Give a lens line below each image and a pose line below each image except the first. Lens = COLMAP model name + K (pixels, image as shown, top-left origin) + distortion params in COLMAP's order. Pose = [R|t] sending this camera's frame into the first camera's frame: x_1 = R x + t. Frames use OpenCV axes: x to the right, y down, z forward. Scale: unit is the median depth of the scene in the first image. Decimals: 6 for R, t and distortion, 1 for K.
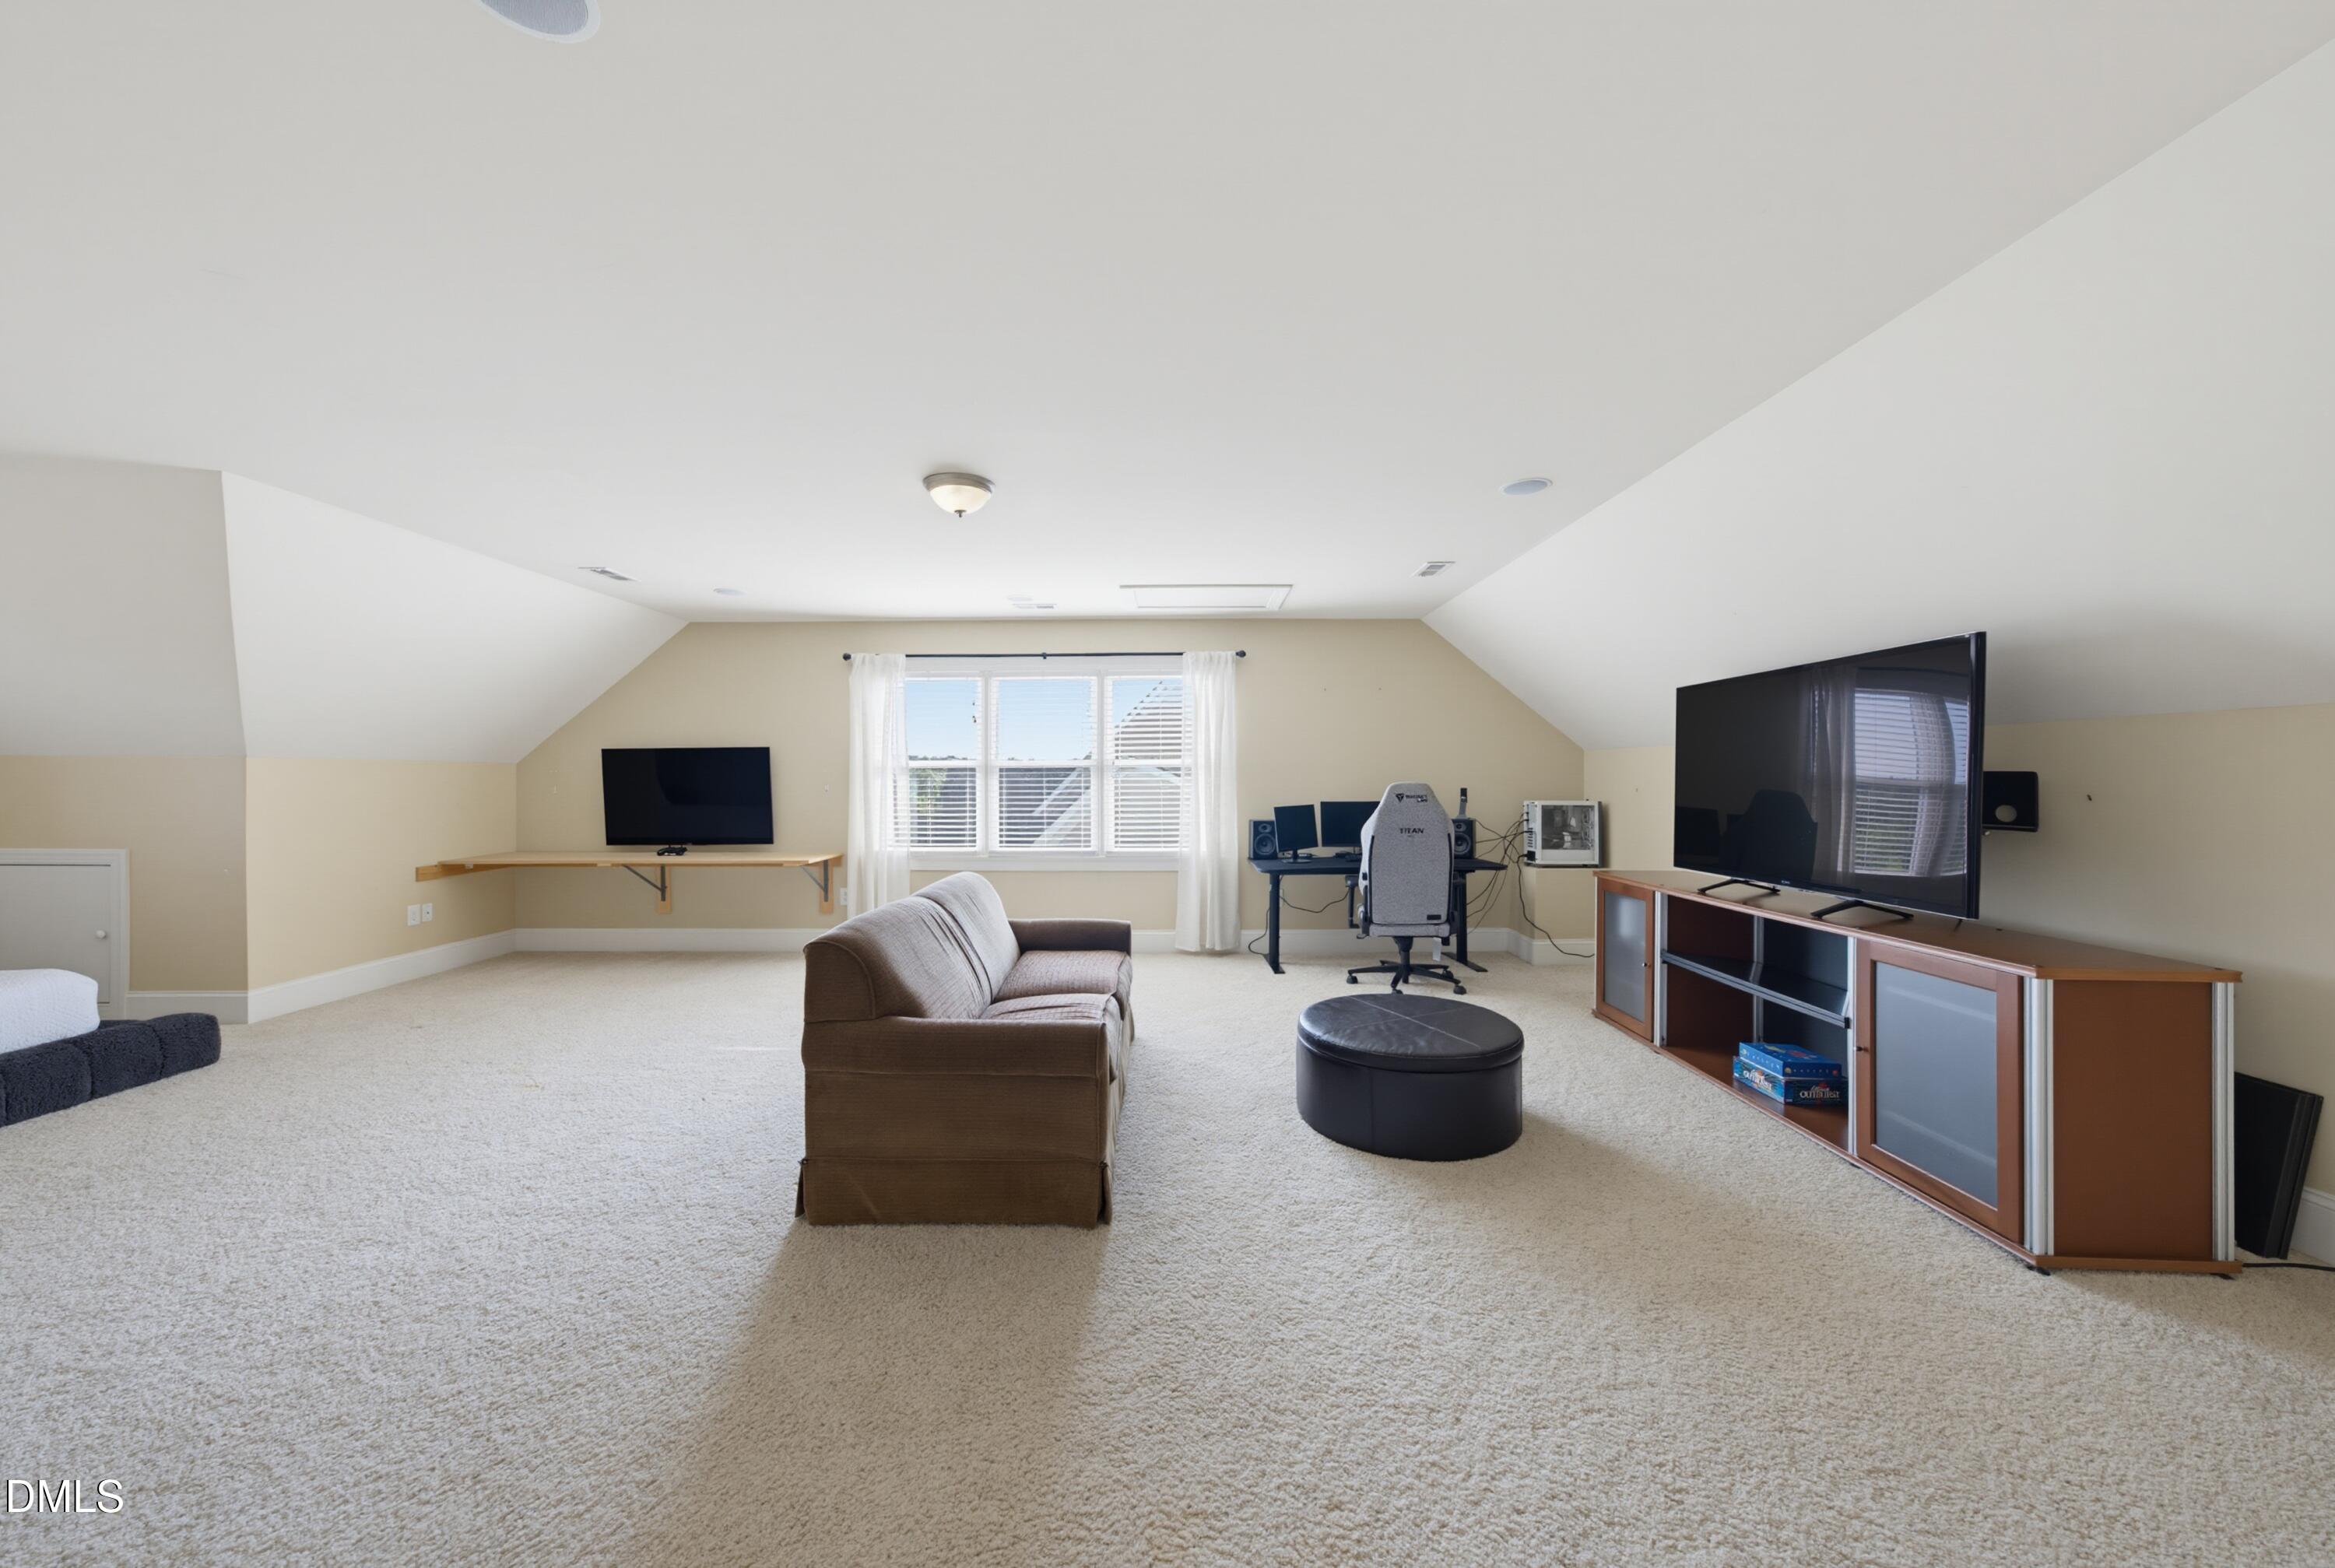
lens RADIAL K [[784.7, 0, 1175.3], [0, 784.7, 778.5], [0, 0, 1]] dist [-0.000402, 0.000132]
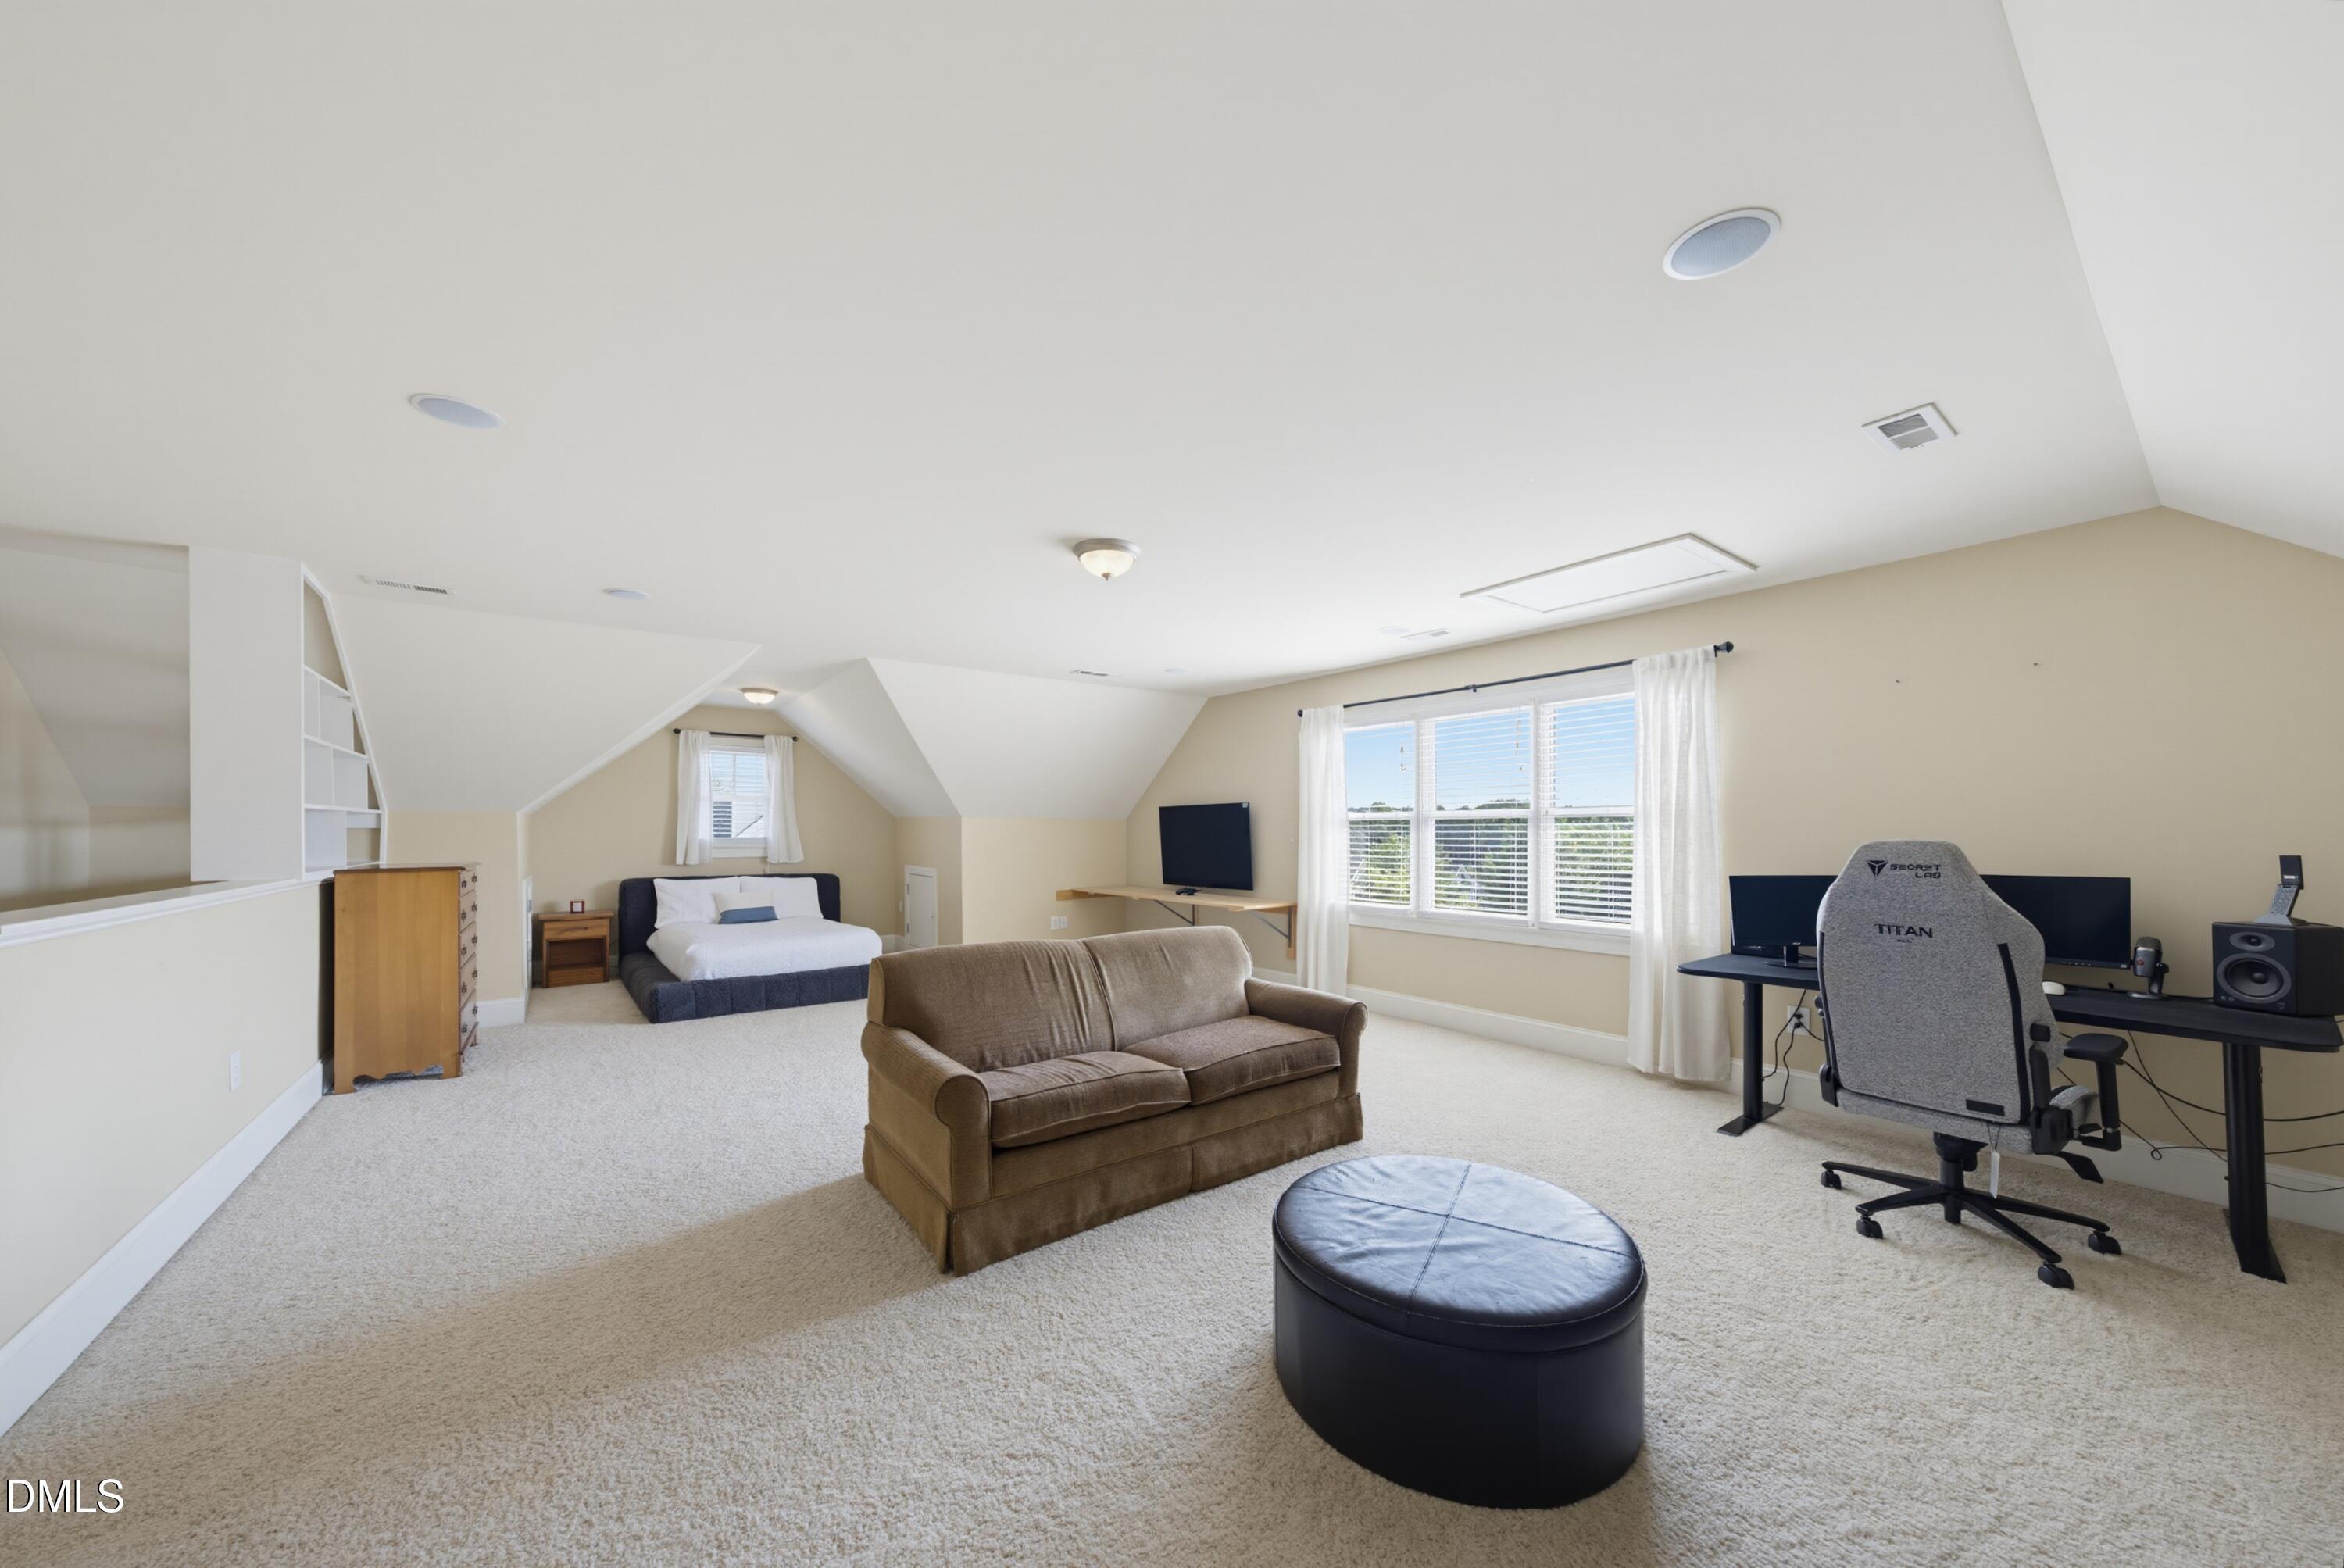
lens RADIAL K [[829.1, 0, 1222.9], [0, 829.1, 838.1], [0, 0, 1]] dist [-0.000494, 0.021916]
pose [[0.636501, 0.008985, -0.771223, 0.364022], [-0.001011, 0.999941, 0.010816, -0.001958], [0.771275, -0.006105, 0.636473, 0.221836]]
